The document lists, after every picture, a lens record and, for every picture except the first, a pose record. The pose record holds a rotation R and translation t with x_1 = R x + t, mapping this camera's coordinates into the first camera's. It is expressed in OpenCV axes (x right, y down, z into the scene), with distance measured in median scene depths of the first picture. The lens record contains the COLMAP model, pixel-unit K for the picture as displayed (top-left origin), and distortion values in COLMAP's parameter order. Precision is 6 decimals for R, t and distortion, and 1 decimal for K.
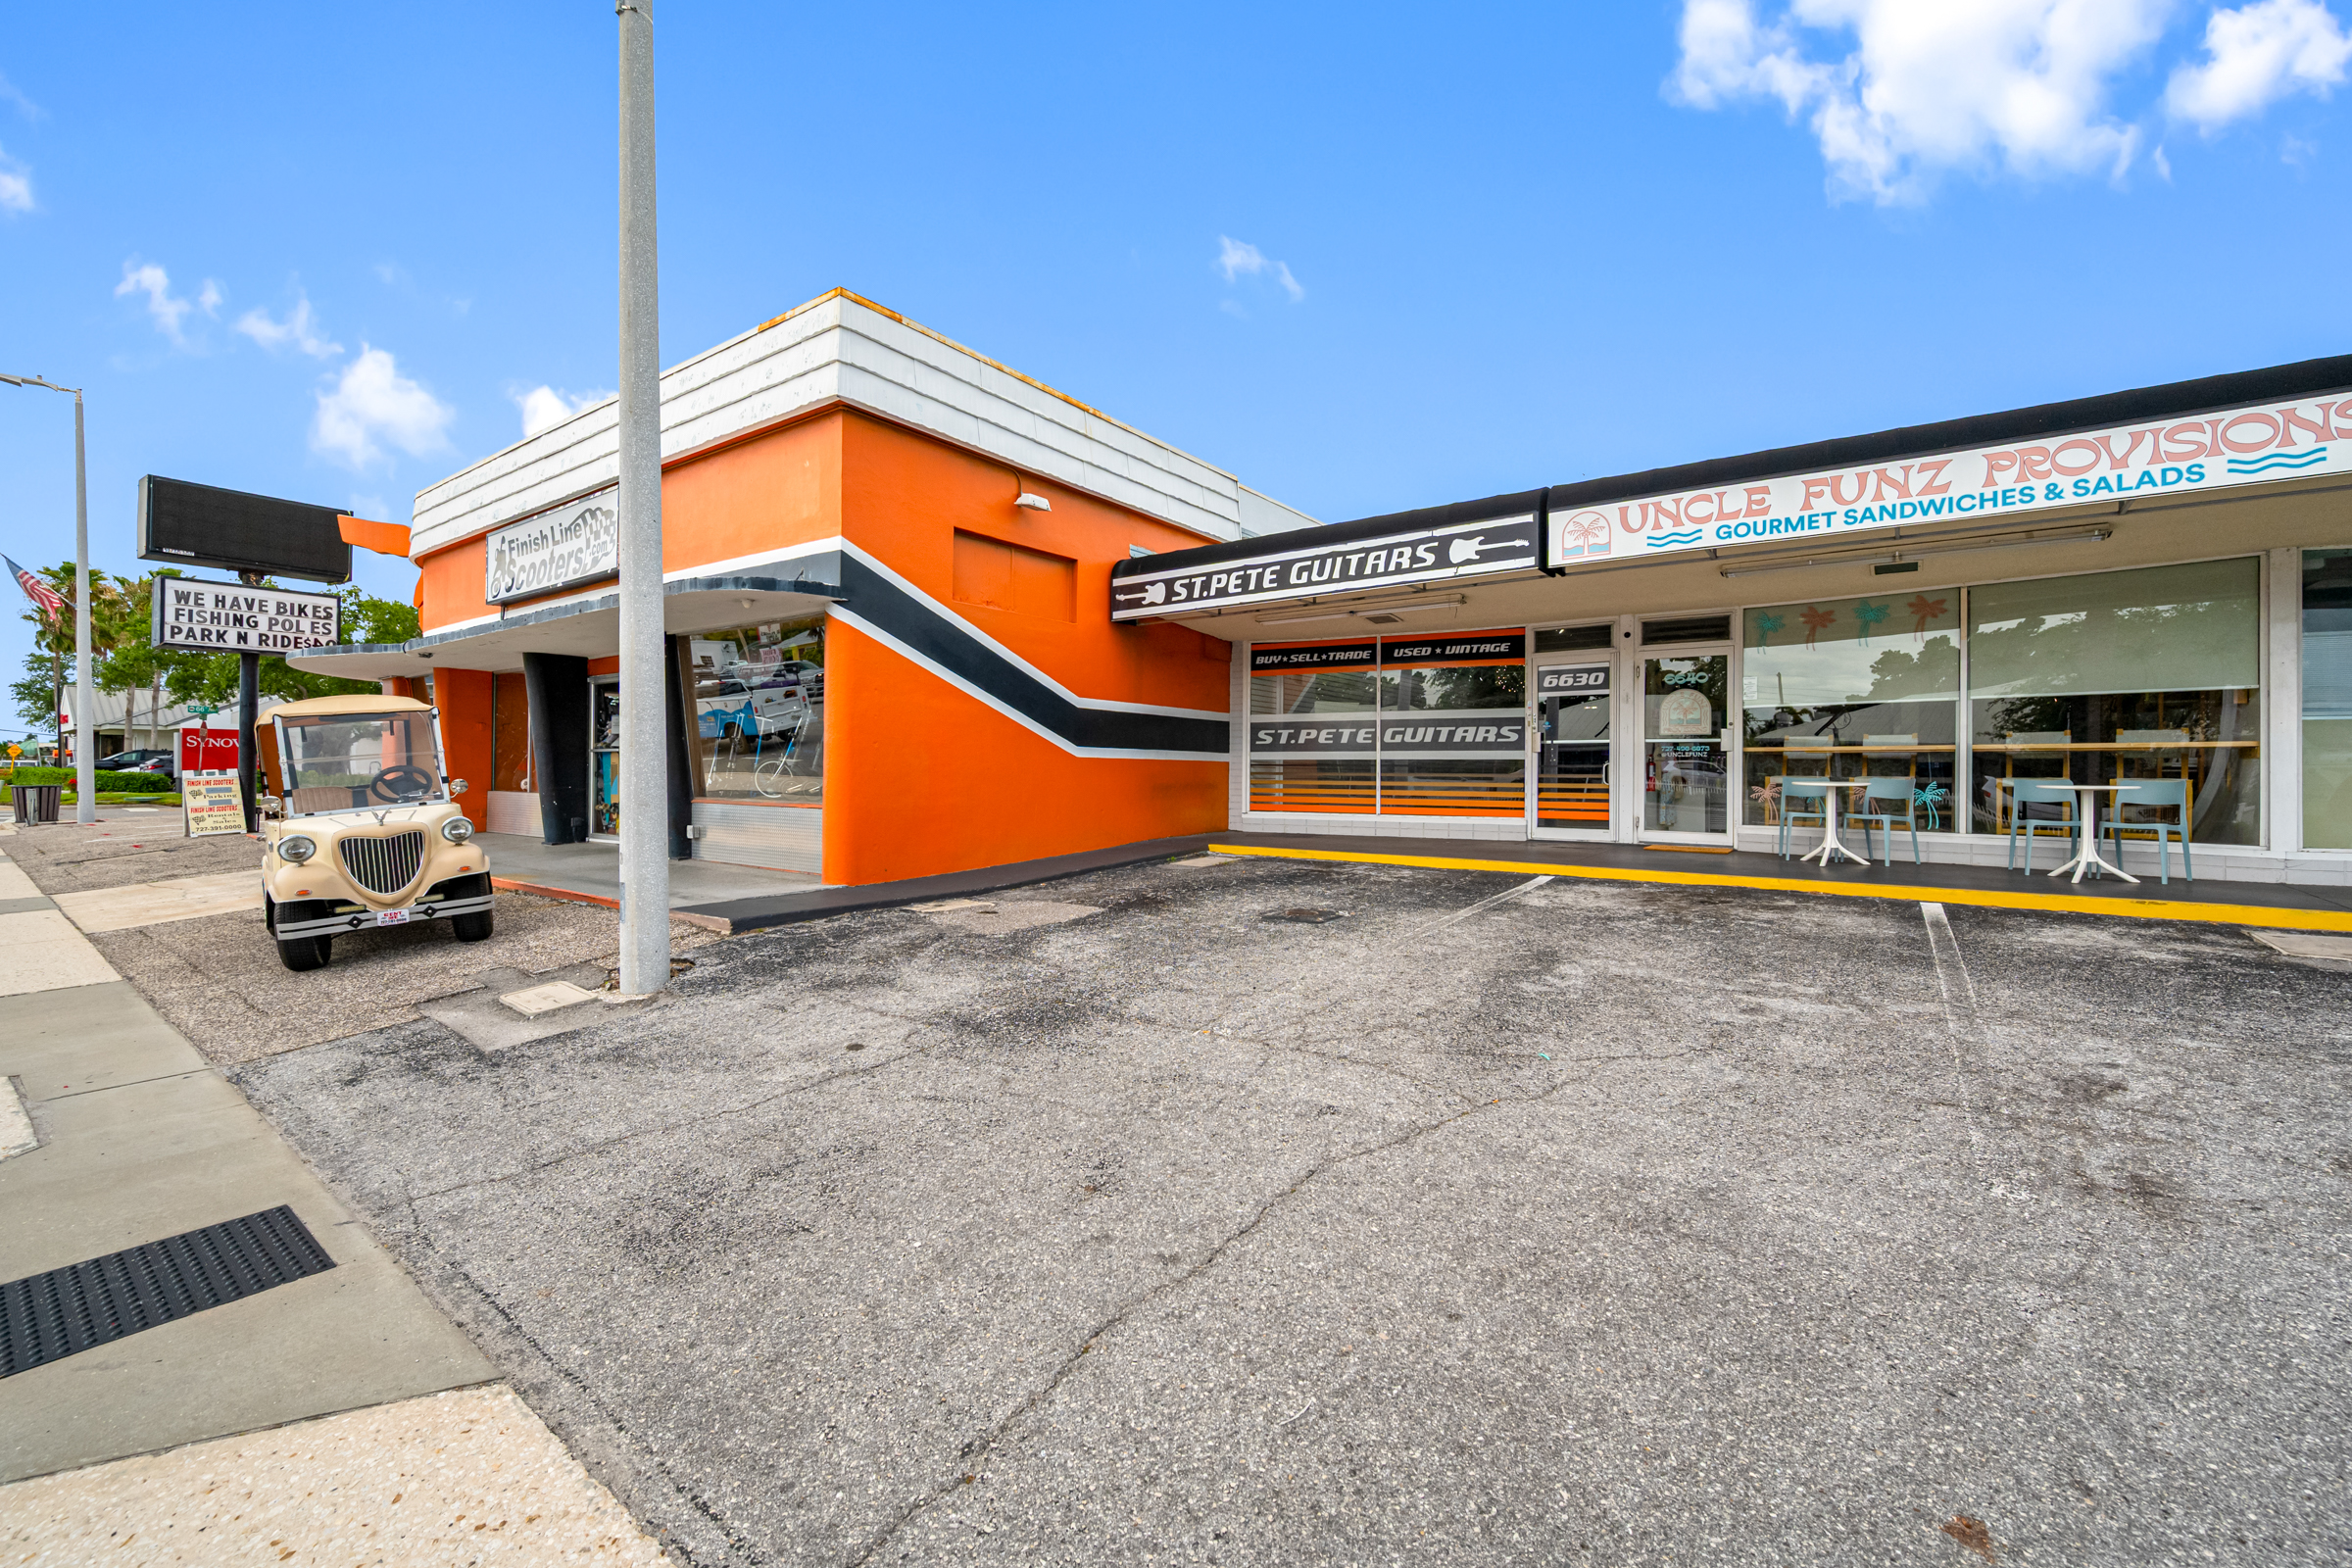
lens RADIAL K [[939.5, 0, 1171.3], [0, 939.5, 748.3], [0, 0, 1]] dist [0.000292, -0.000304]
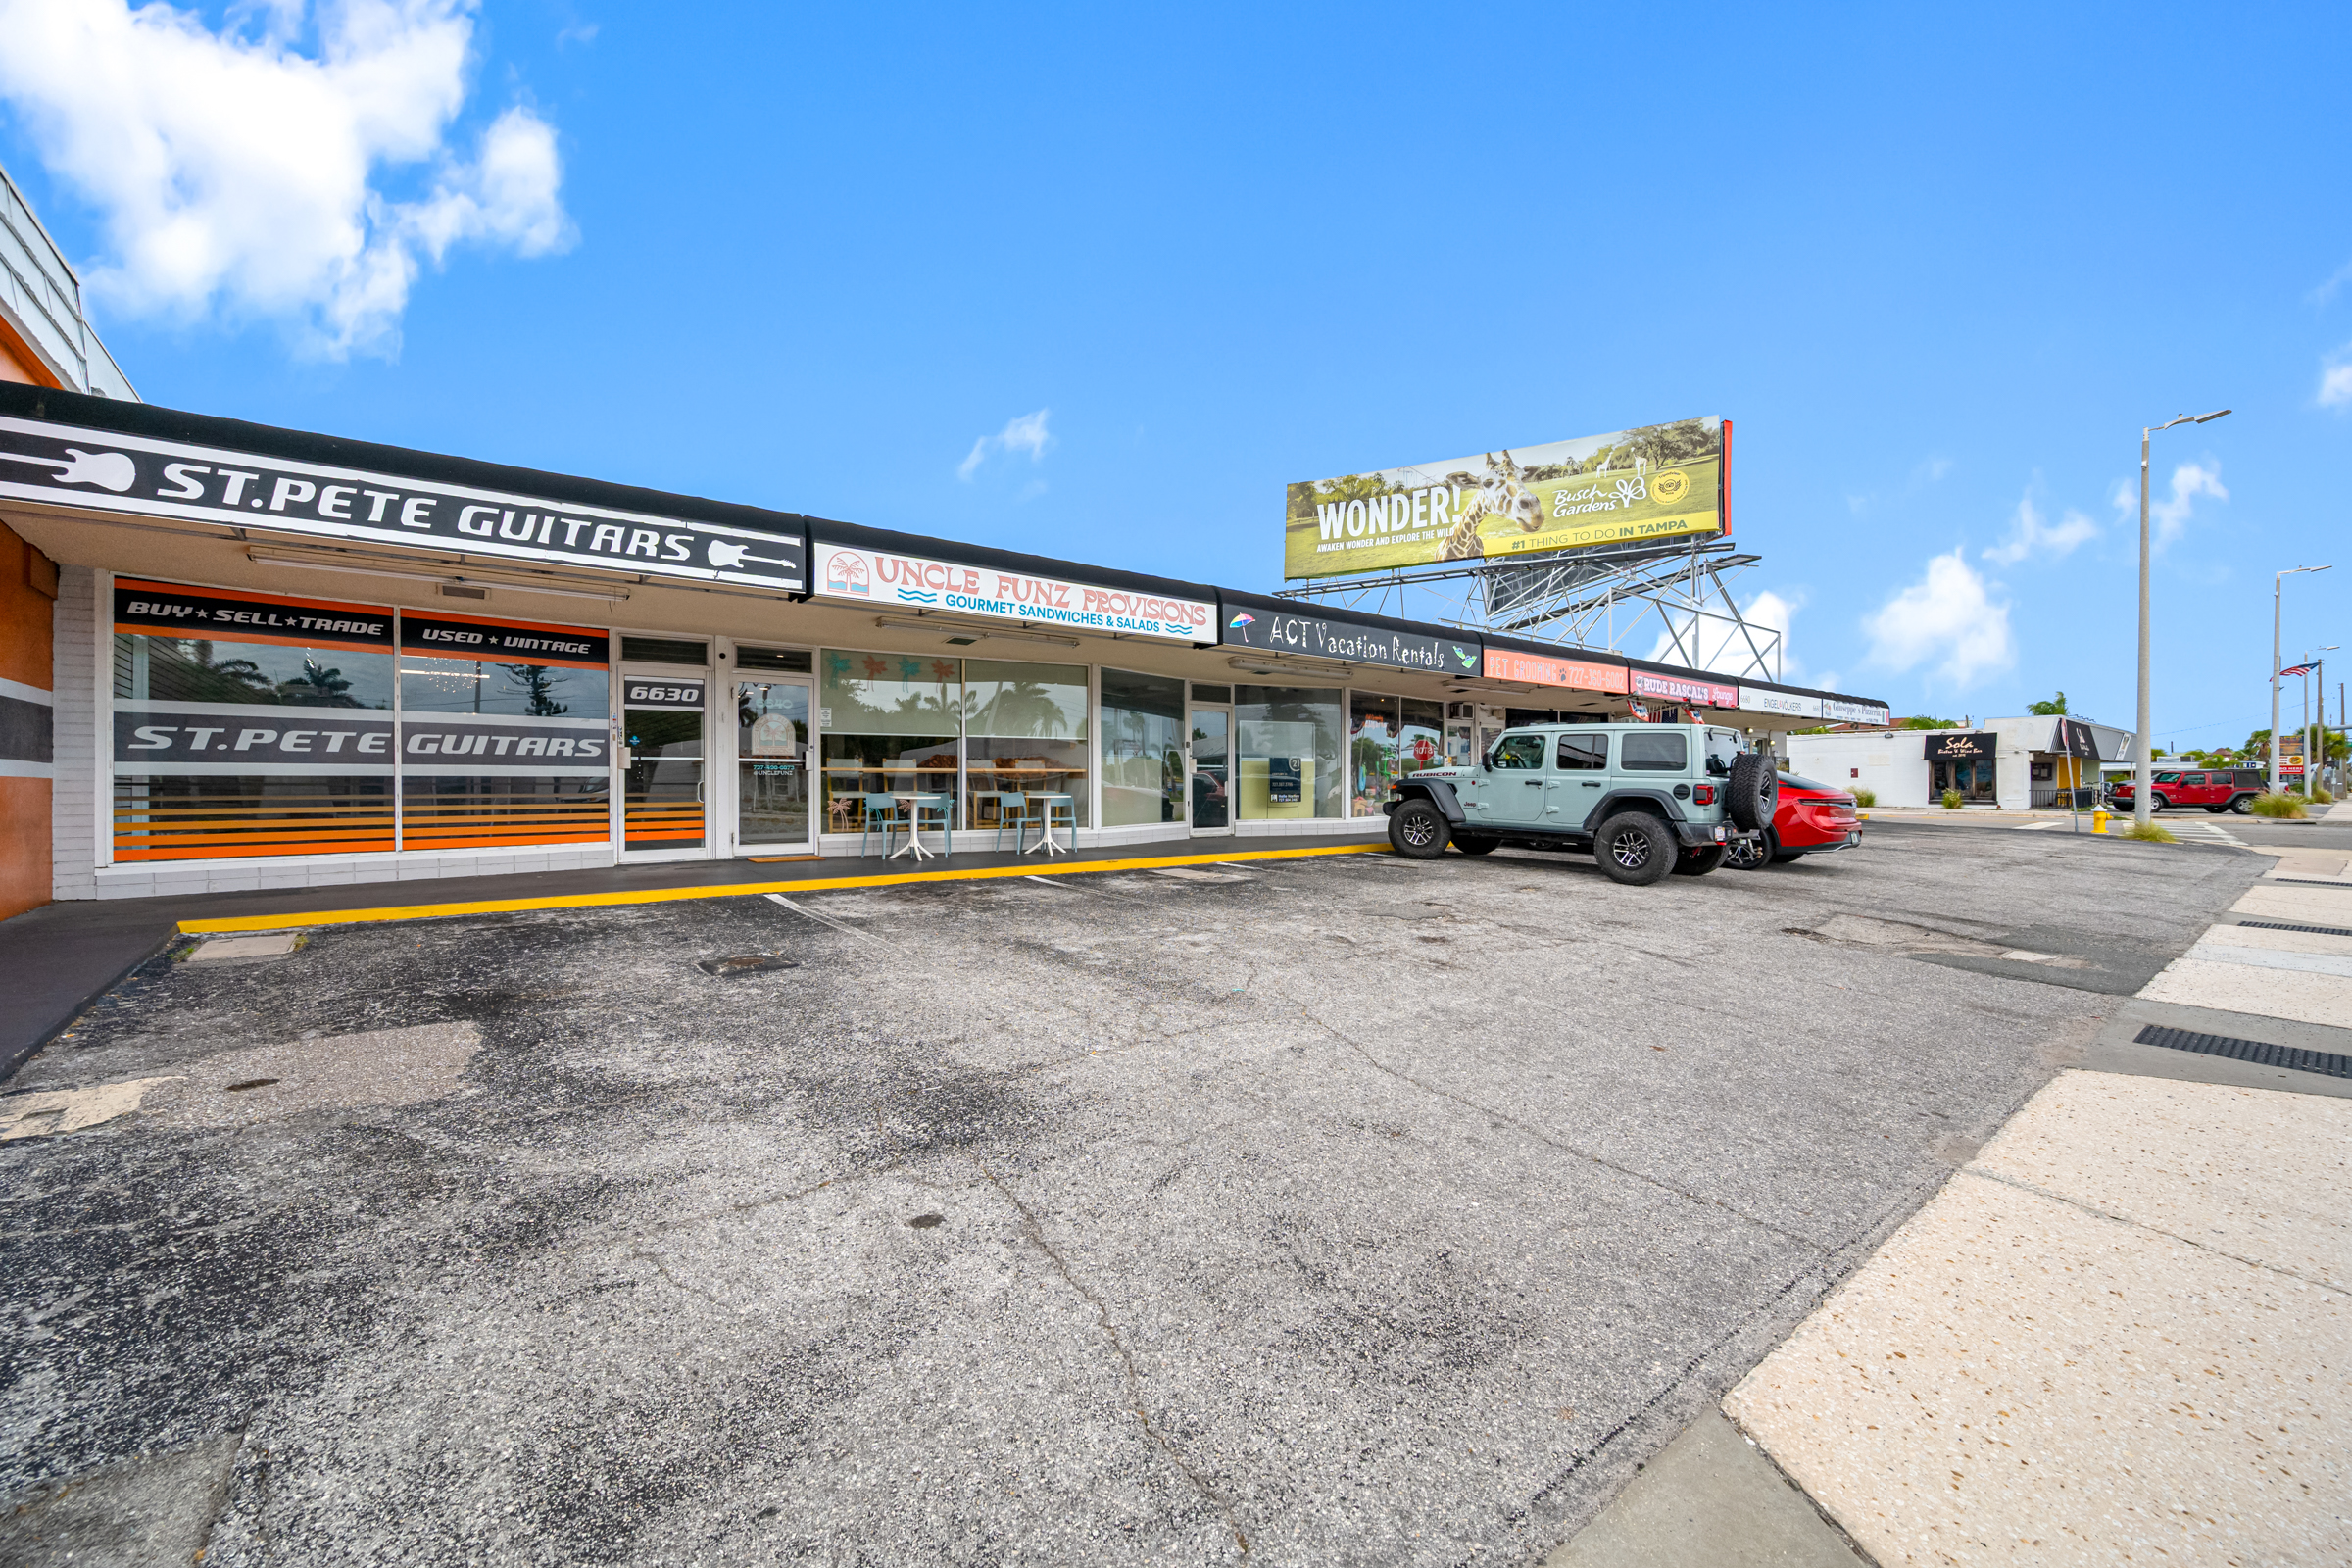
lens RADIAL K [[932.4, 0, 1173.5], [0, 932.4, 761.4], [0, 0, 1]] dist [0.000497, -0.000391]
pose [[0.262104, 0.017780, 0.964876, -0.457352], [-0.019312, 0.999727, -0.013177, -0.002138], [-0.964846, -0.015180, 0.262376, 0.322415]]
